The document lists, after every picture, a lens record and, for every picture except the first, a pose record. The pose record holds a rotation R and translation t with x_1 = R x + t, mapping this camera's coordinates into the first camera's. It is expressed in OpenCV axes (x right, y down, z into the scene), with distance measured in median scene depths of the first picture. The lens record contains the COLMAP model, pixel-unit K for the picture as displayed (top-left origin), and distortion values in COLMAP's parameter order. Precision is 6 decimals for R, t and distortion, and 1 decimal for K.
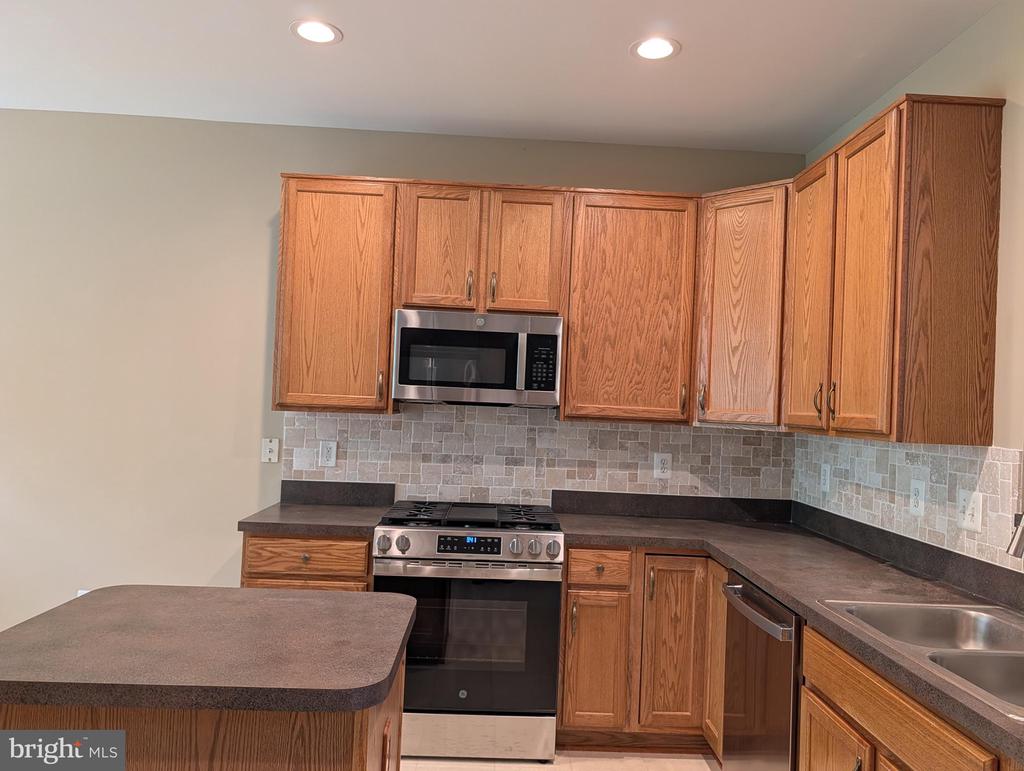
lens RADIAL K [[743.9, 0, 513.3], [0, 743.9, 387.8], [0, 0, 1]] dist [0.009031, 0.001972]
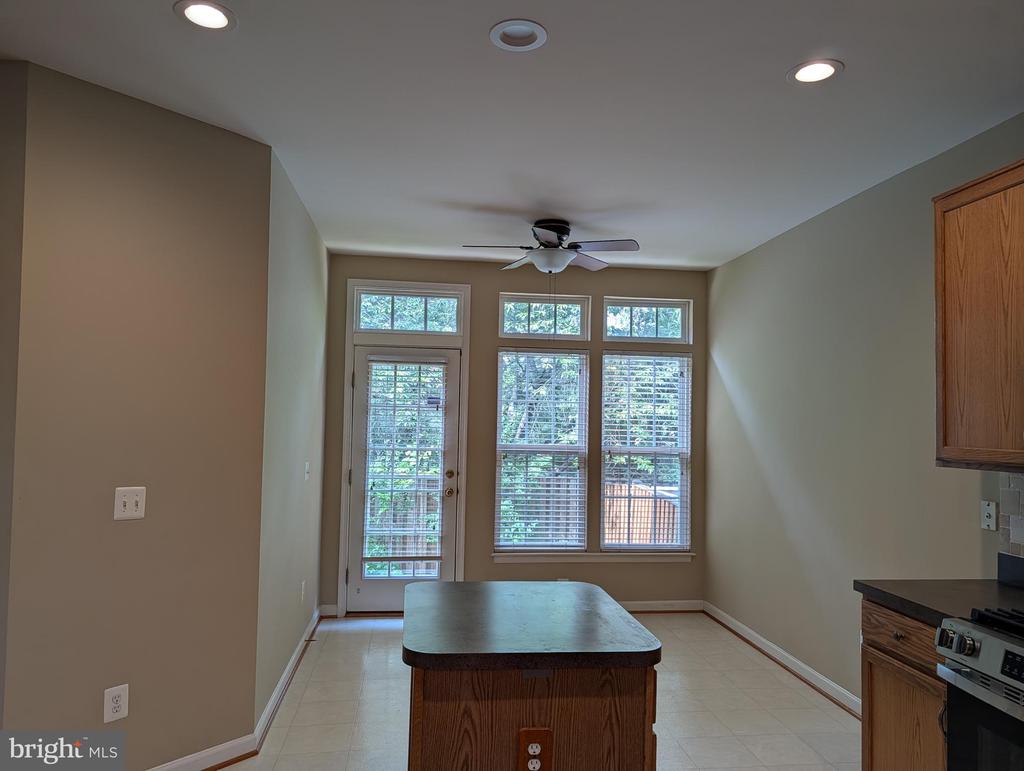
lens RADIAL K [[743.9, 0, 511.7], [0, 743.9, 388.7], [0, 0, 1]] dist [0.009031, 0.001972]
pose [[0.099899, -0.079474, -0.991819, 0.515467], [0.005396, 0.996834, -0.079333, 0.006550], [0.994983, 0.002573, 0.100012, 0.422942]]
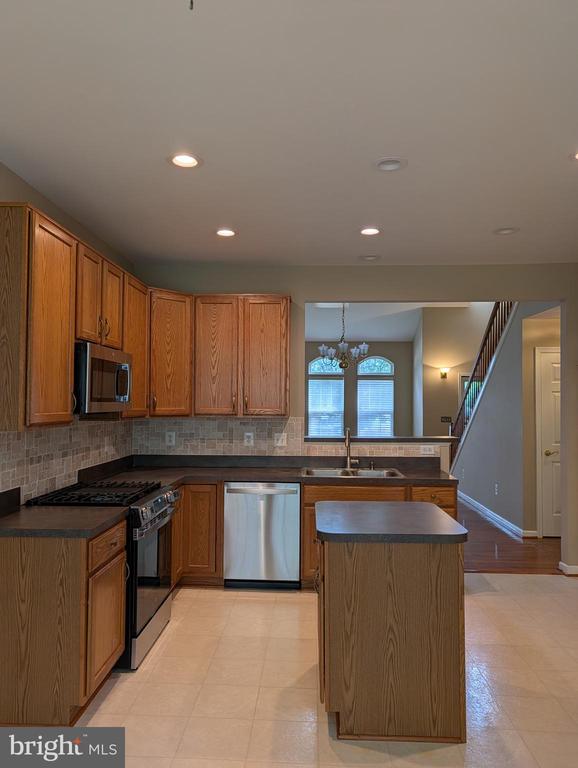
lens RADIAL K [[559.6, 0, 287.0], [0, 559.6, 386.7], [0, 0, 1]] dist [0.011190, -0.002447]
pose [[0.075796, -0.014696, 0.997015, -1.095304], [-0.021221, 0.999641, 0.016348, -0.053438], [-0.996898, -0.022397, 0.075457, 0.587699]]
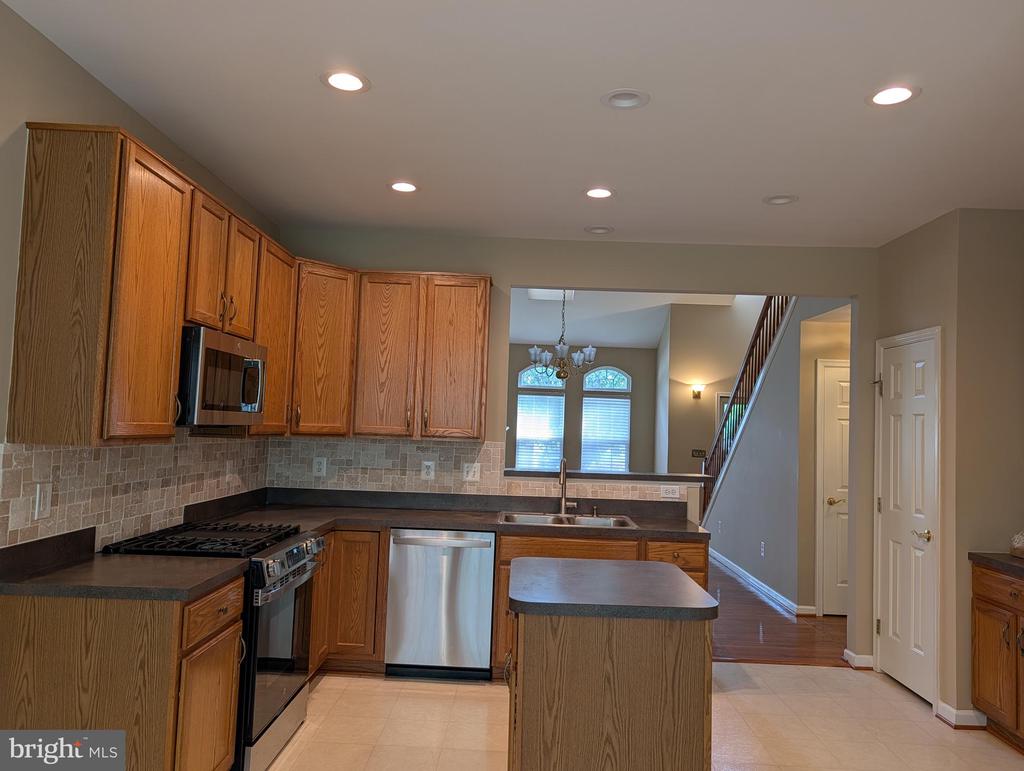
lens RADIAL K [[743.9, 0, 514.3], [0, 743.9, 379.2], [0, 0, 1]] dist [0.009031, 0.001972]
pose [[0.045870, 0.022833, 0.998686, -1.059882], [-0.052879, 0.998393, -0.020398, -0.043161], [-0.997547, -0.051874, 0.047004, 0.571427]]
